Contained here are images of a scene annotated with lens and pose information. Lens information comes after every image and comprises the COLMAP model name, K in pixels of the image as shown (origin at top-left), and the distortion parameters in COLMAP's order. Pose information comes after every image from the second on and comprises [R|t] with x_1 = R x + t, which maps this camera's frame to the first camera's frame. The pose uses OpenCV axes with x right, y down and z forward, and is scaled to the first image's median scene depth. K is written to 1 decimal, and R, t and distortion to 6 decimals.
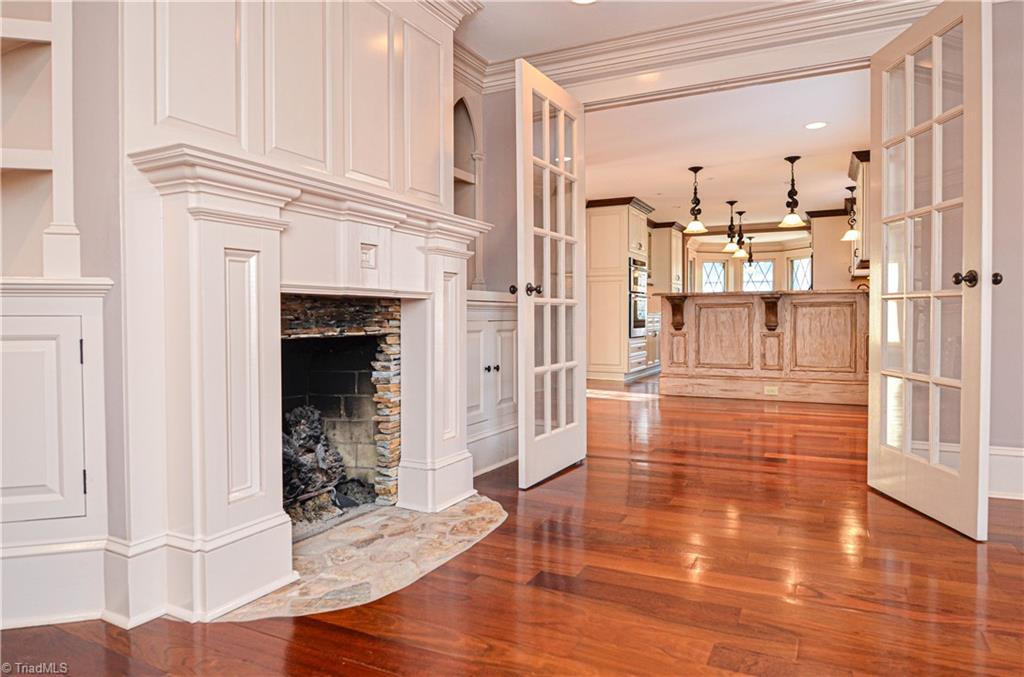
lens RADIAL K [[648.9, 0, 510.7], [0, 648.9, 328.6], [0, 0, 1]] dist [-0.002577, -0.001054]
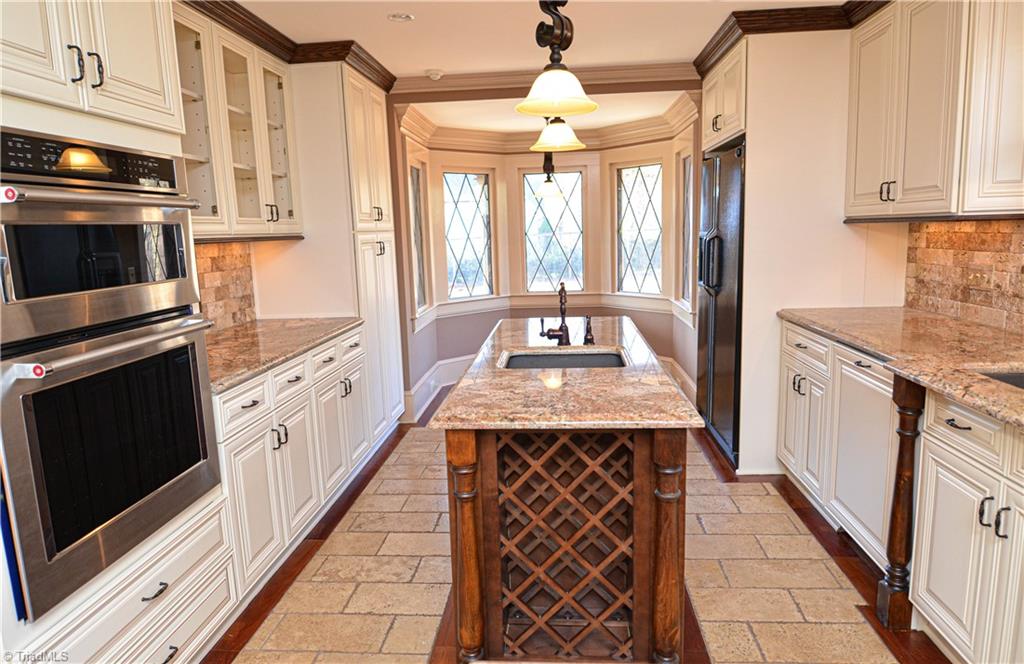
lens RADIAL K [[636.6, 0, 512.0], [0, 636.6, 332.0], [0, 0, 1]] dist [-0.009426, -0.002495]
pose [[0.925723, -0.086962, 0.368069, 0.310377], [0.036734, 0.989279, 0.141344, -0.098753], [-0.376415, -0.117325, 0.918992, 1.037570]]
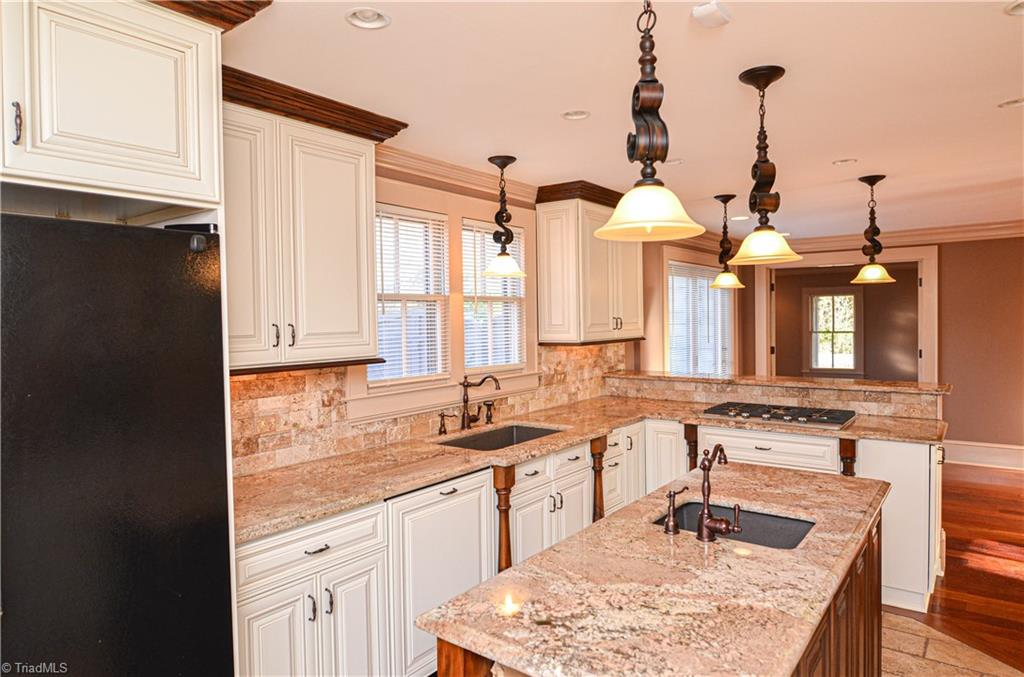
lens RADIAL K [[625.9, 0, 512.0], [0, 625.9, 338.5], [0, 0, 1]] dist [-0.000755, -0.000686]
pose [[-0.982837, 0.009627, 0.184223, 0.512466], [0.019344, 0.998510, 0.051022, -0.135555], [-0.183457, 0.053710, -0.981559, 1.652394]]
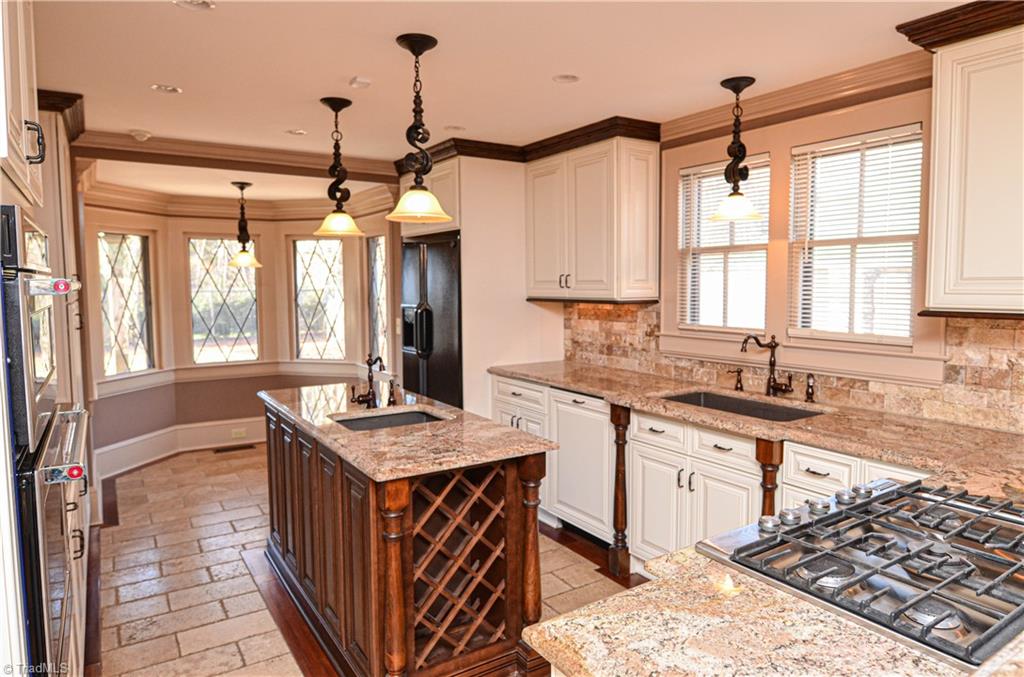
lens RADIAL K [[643.5, 0, 531.8], [0, 643.5, 333.5], [0, 0, 1]] dist [-0.005461, -0.001795]
pose [[0.490228, -0.068581, 0.868892, 0.152599], [0.019132, 0.997506, 0.067938, -0.114601], [-0.871384, -0.016682, 0.490317, 1.065798]]
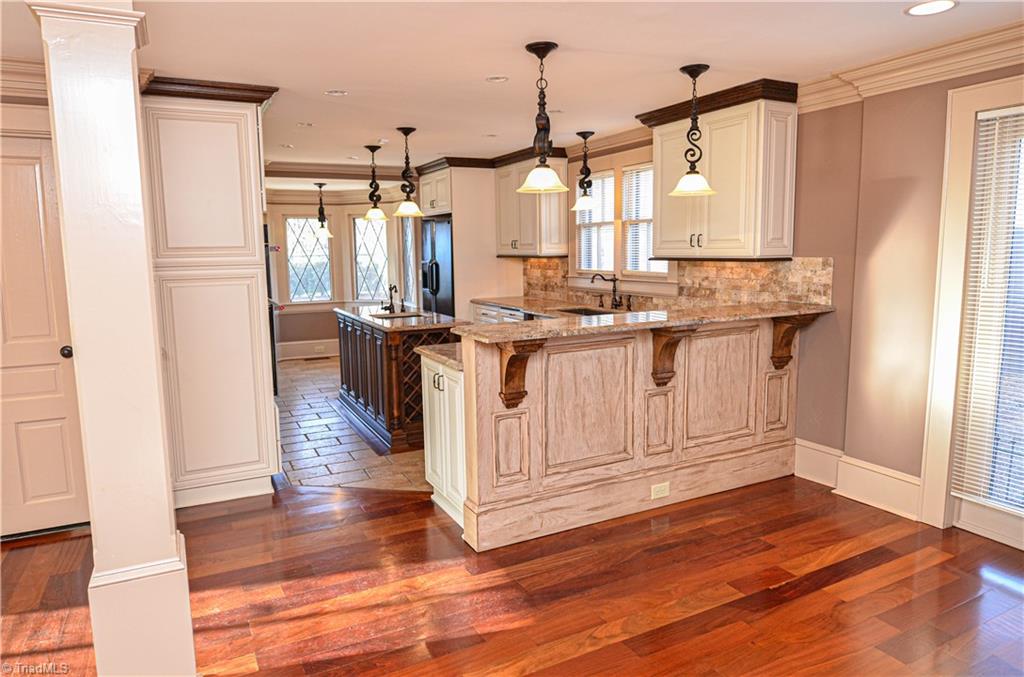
lens RADIAL K [[648.9, 0, 510.7], [0, 648.9, 328.6], [0, 0, 1]] dist [-0.002577, -0.001054]
pose [[0.595134, -0.108426, 0.796278, -0.103547], [0.028924, 0.993104, 0.113609, -0.107124], [-0.803106, -0.044581, 0.594166, 0.750531]]
